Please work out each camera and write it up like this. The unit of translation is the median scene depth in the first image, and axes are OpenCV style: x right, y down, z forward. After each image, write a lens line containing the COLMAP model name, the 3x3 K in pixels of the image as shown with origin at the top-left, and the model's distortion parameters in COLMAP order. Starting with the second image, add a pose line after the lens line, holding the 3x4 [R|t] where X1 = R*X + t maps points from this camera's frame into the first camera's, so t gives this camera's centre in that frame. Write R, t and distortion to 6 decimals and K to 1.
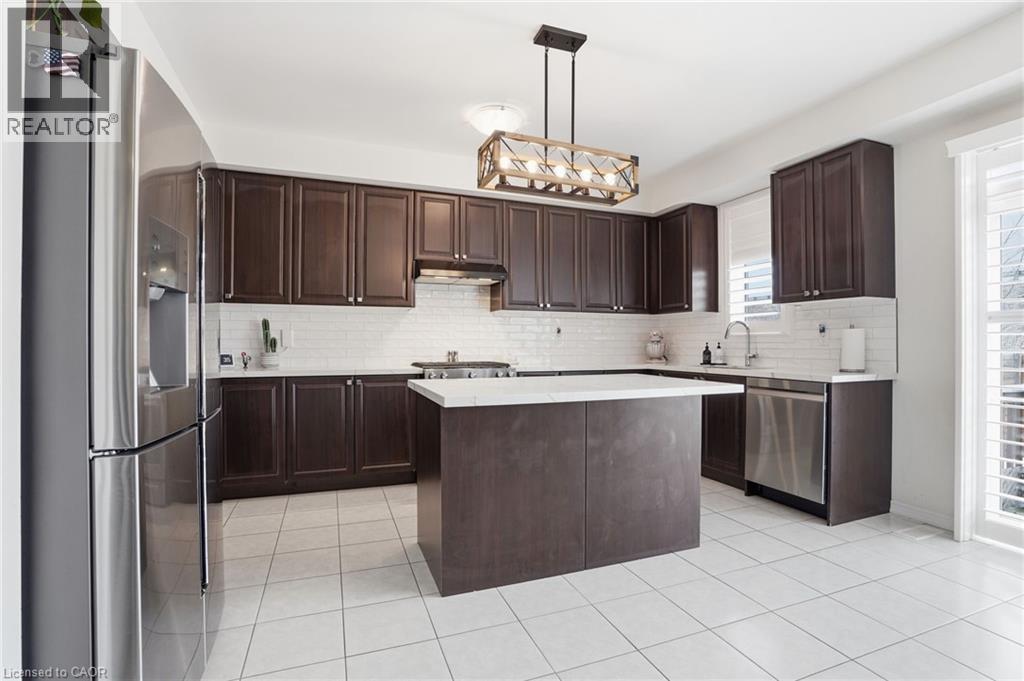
lens RADIAL K [[480.7, 0, 501.1], [0, 480.7, 341.6], [0, 0, 1]] dist [-0.029716, 0.009882]
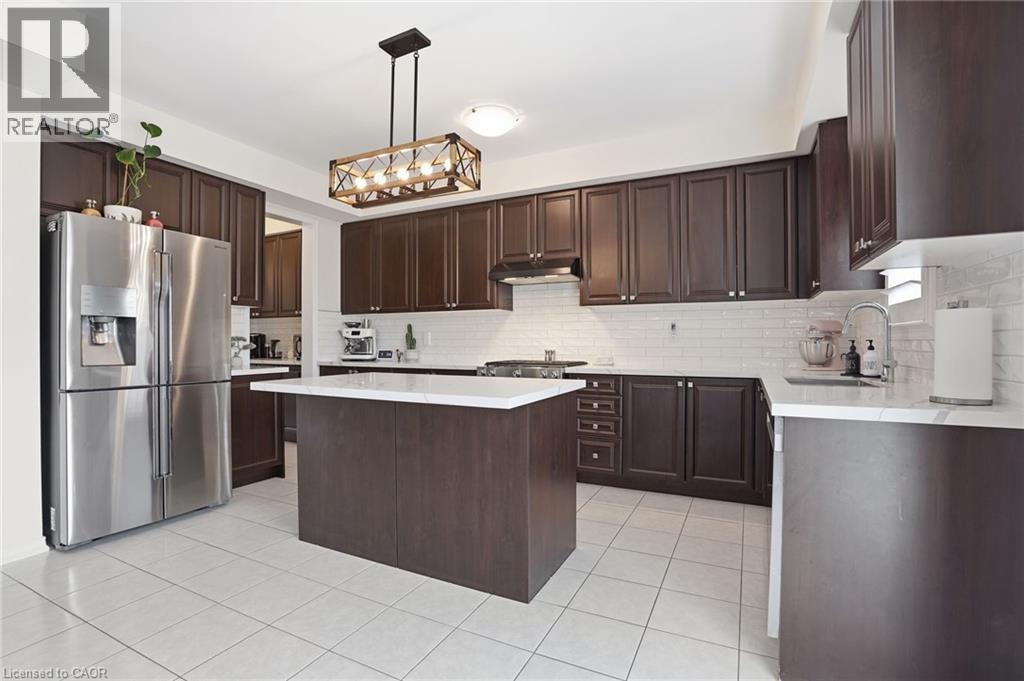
lens RADIAL K [[498.1, 0, 505.3], [0, 498.1, 340.6], [0, 0, 1]] dist [0.004533, 0.000276]
pose [[0.644474, -0.004581, -0.764612, 0.623790], [0.004427, 0.999988, -0.002259, 0.002271], [0.764613, -0.001929, 0.644487, 0.278663]]
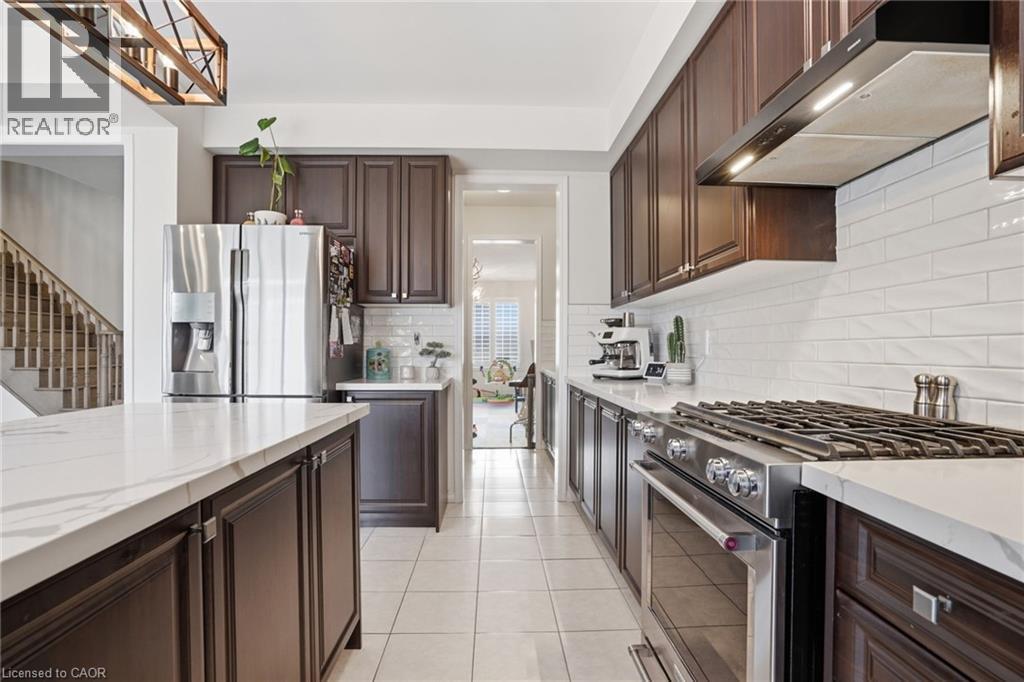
lens RADIAL K [[498.1, 0, 506.4], [0, 498.1, 340.7], [0, 0, 1]] dist [0.004533, 0.000276]
pose [[-0.329357, -0.019917, -0.943995, 0.253488], [-0.000784, 0.999783, -0.020820, 0.004385], [0.944205, -0.006117, -0.329301, 0.870415]]
